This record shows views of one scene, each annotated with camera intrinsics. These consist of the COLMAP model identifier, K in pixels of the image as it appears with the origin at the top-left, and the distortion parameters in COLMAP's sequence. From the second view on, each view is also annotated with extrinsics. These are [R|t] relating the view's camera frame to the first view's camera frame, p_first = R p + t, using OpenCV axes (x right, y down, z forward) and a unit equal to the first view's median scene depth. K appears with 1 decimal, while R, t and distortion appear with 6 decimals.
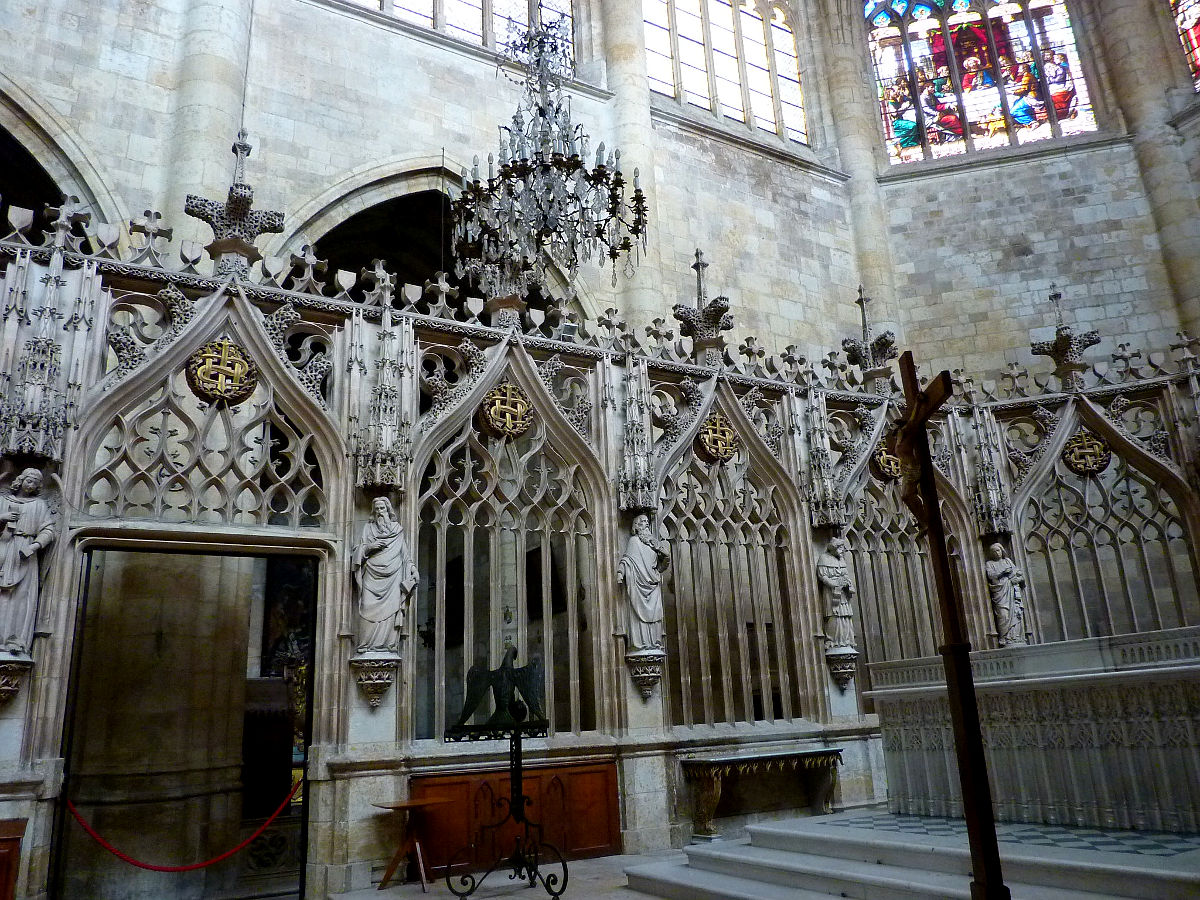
lens RADIAL K [[907.2, 0, 602.0], [0, 907.2, 447.8], [0, 0, 1]] dist [-0.034293, 0.001555]
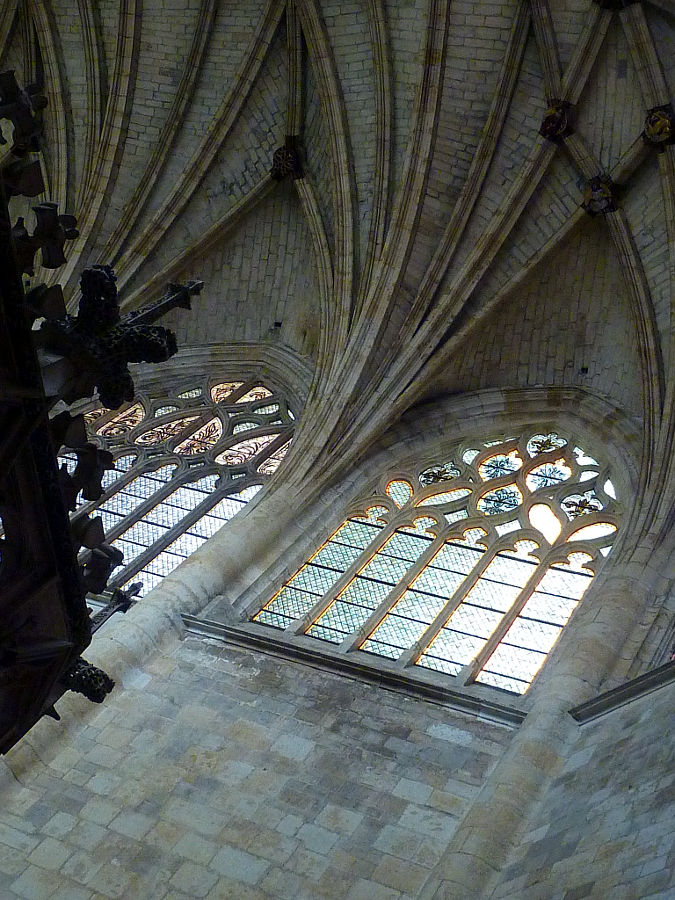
lens RADIAL K [[1261.0, 0, 331.8], [0, 1261.0, 451.3], [0, 0, 1]] dist [-0.041240, 0.000000]
pose [[0.701833, -0.269395, -0.659436, 0.804068], [-0.351528, 0.674179, -0.649546, 0.153256], [0.619563, 0.687684, 0.378462, 0.547900]]
